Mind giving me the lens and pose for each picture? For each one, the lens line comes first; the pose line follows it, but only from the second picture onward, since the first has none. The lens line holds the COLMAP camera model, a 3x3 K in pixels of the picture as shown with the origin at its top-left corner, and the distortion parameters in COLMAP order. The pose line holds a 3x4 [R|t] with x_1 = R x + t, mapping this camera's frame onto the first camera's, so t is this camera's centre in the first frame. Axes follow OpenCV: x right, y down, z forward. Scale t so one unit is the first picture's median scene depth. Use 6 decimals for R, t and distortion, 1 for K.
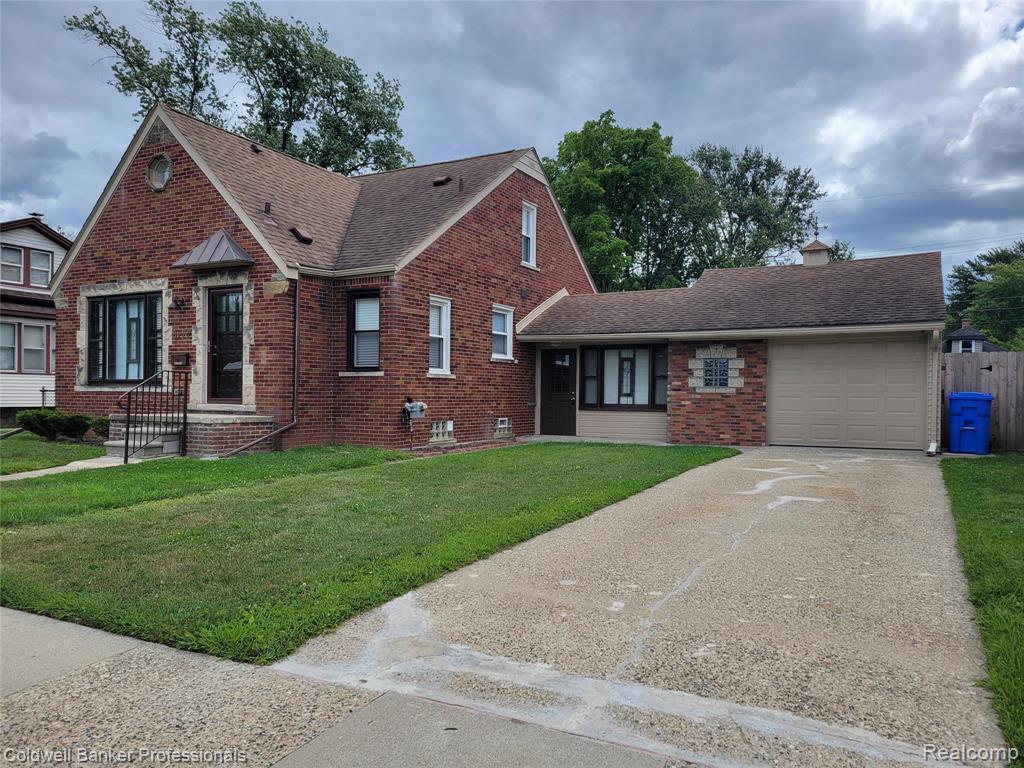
lens RADIAL K [[772.9, 0, 509.6], [0, 772.9, 387.4], [0, 0, 1]] dist [0.039929, 0.004085]
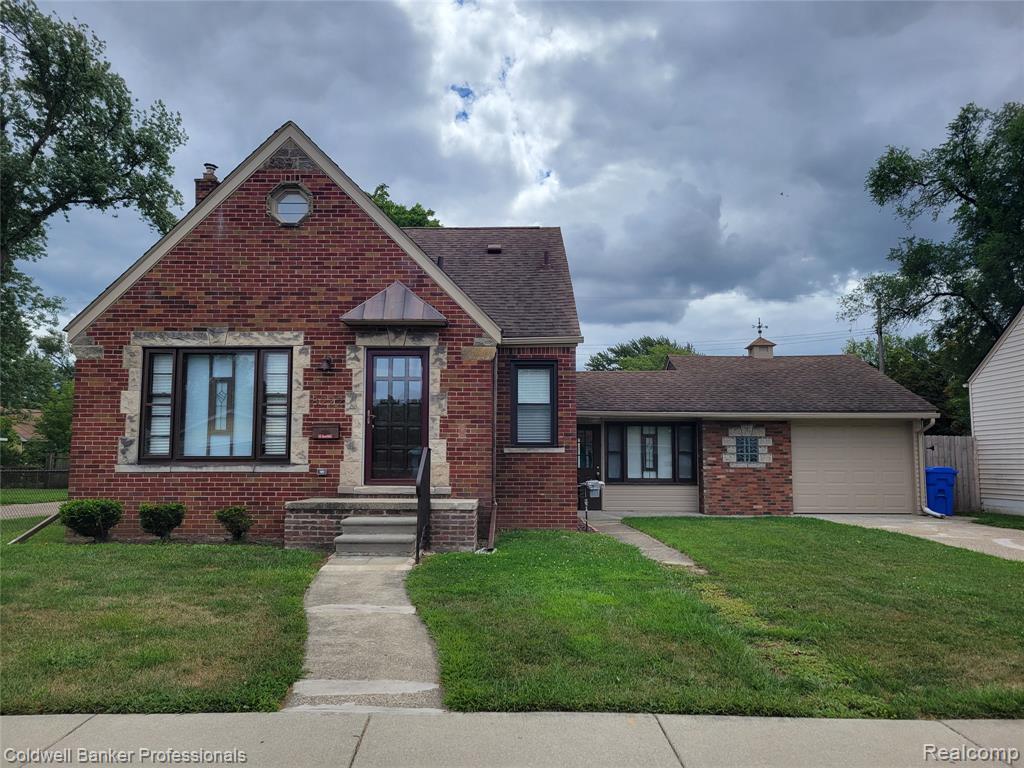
lens RADIAL K [[772.9, 0, 510.1], [0, 772.9, 386.5], [0, 0, 1]] dist [0.039929, 0.004085]
pose [[0.883369, 0.041587, 0.466830, -0.576825], [0.001127, 0.995864, -0.090847, -0.008420], [-0.468678, 0.080778, 0.879668, 0.173041]]
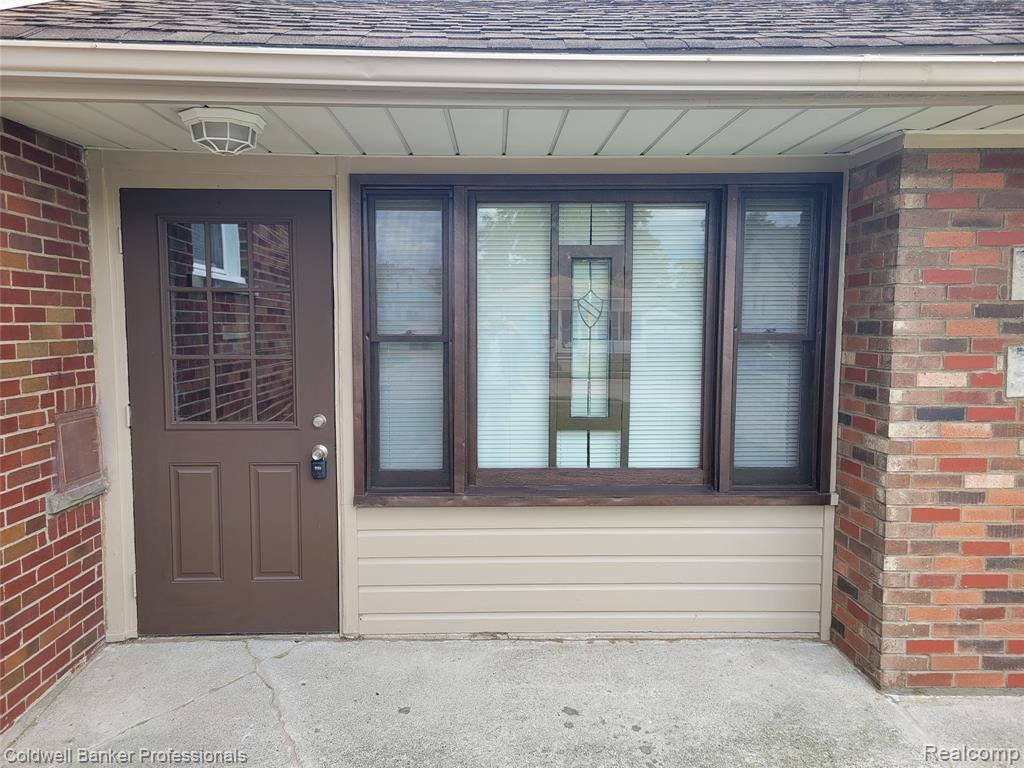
lens RADIAL K [[772.9, 0, 506.8], [0, 772.9, 384.8], [0, 0, 1]] dist [0.039929, 0.004085]
pose [[0.867004, -0.050165, 0.495770, 0.031410], [0.003490, 0.995507, 0.094628, -0.023830], [-0.498290, -0.080313, 0.863283, 0.933949]]
